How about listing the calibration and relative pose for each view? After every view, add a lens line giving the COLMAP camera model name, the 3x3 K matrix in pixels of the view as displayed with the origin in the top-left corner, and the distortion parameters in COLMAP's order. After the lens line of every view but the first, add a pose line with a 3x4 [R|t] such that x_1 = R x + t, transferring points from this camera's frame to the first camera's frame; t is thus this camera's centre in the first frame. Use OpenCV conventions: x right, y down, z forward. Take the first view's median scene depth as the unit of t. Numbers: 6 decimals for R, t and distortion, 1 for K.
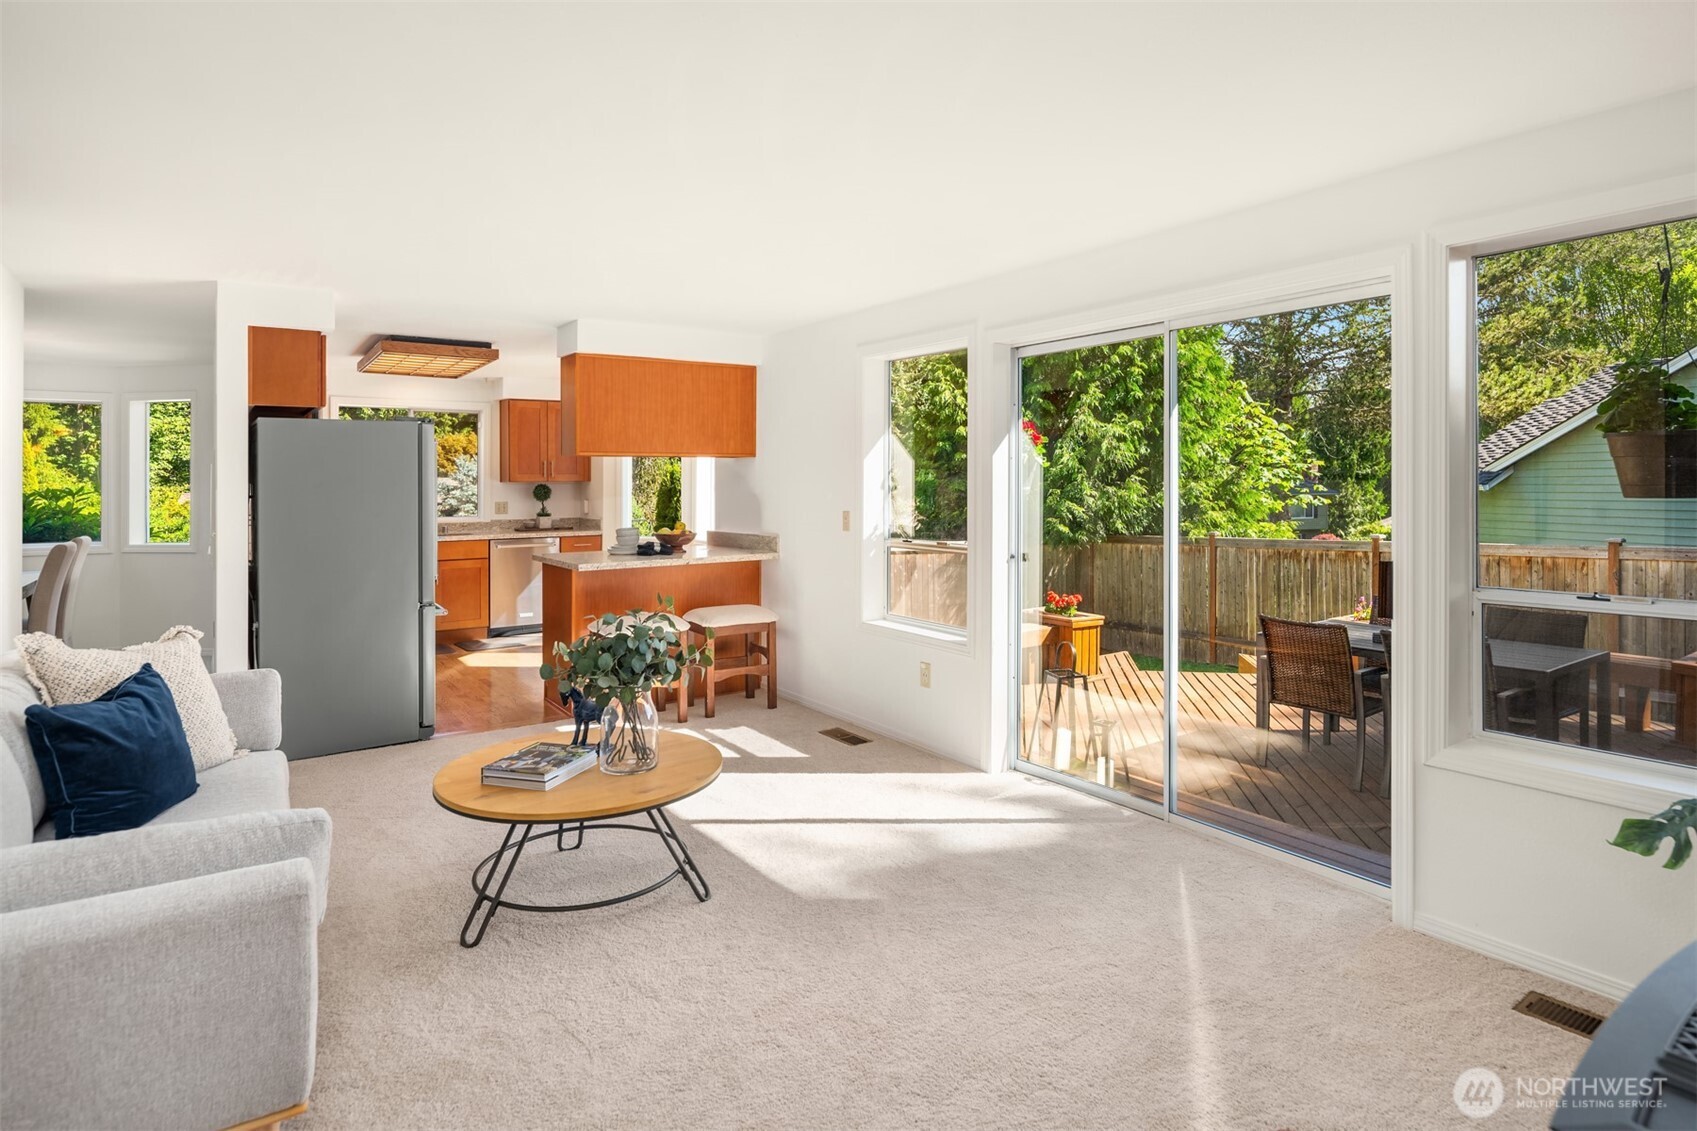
lens RADIAL K [[918.1, 0, 874.8], [0, 918.1, 456.1], [0, 0, 1]] dist [0.005247, -0.008053]
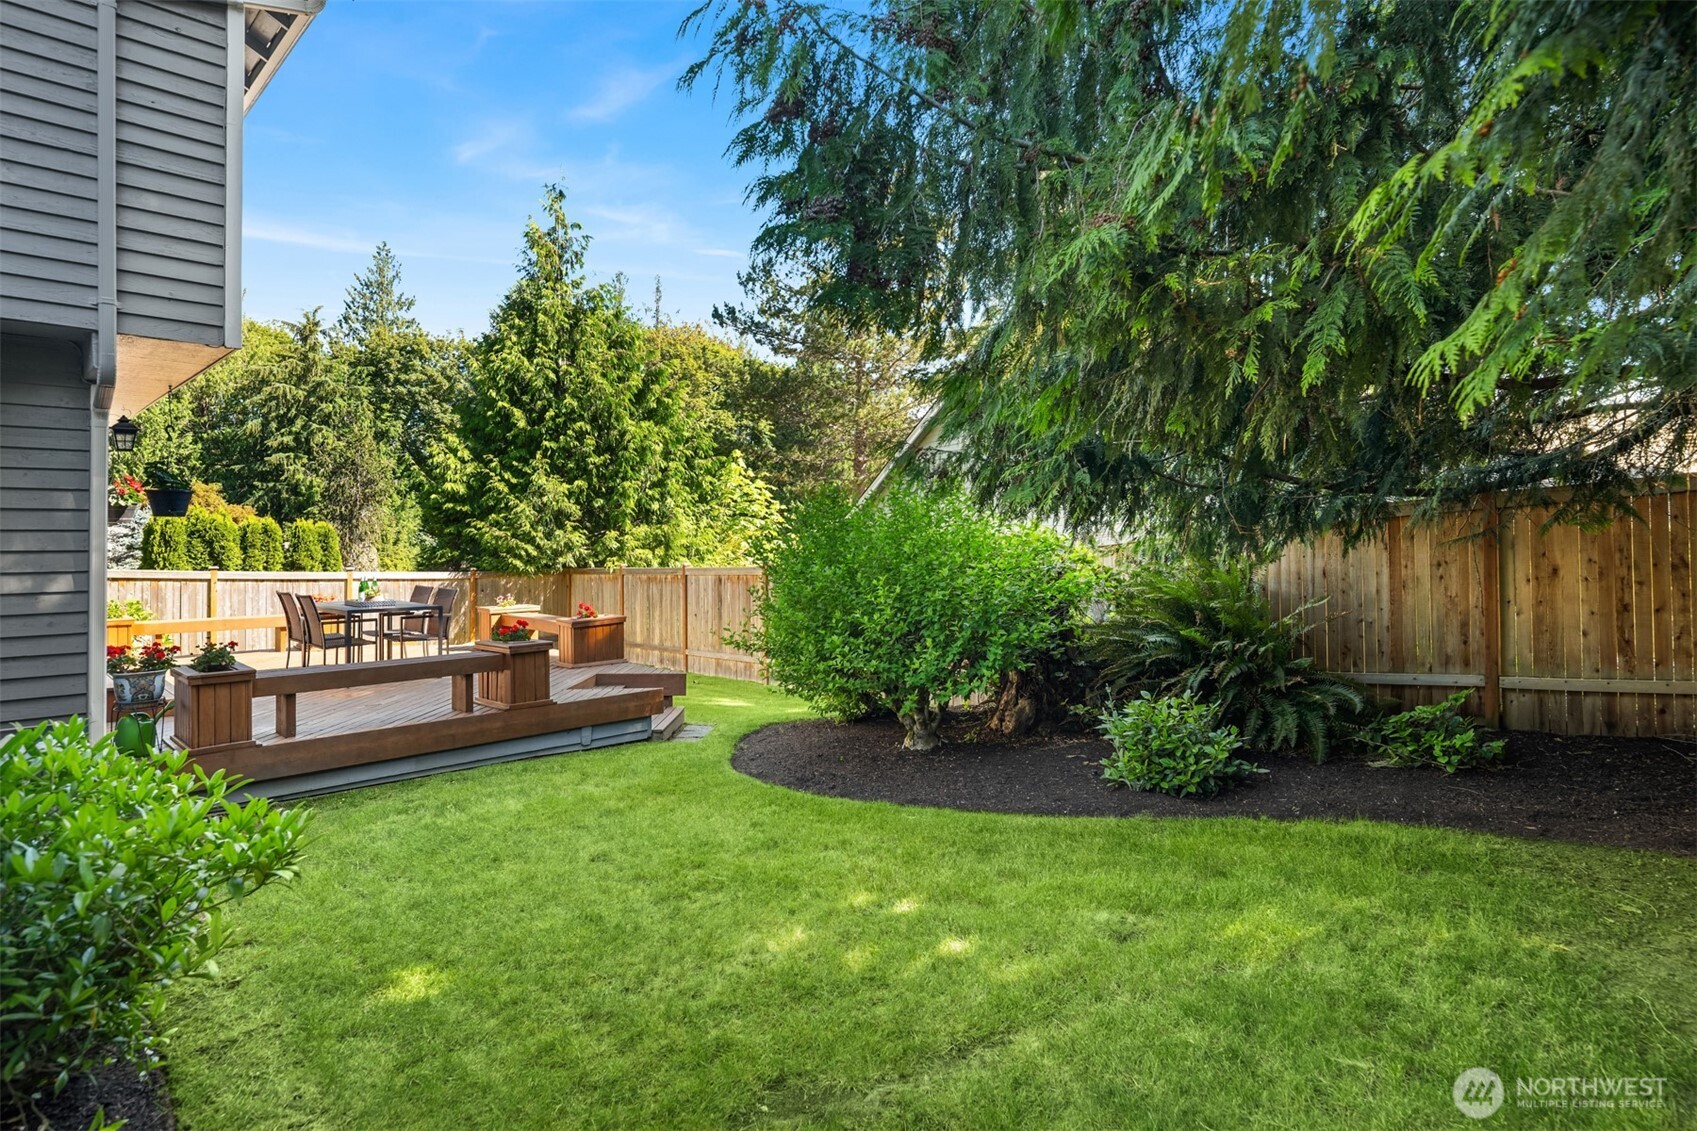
lens RADIAL K [[918.1, 0, 850.7], [0, 918.1, 512.5], [0, 0, 1]] dist [0.005247, -0.008053]
pose [[0.988854, 0.007672, 0.148691, 0.548514], [-0.007821, 0.999969, 0.000422, 0.004615], [-0.148683, -0.001580, 0.988884, -0.414815]]
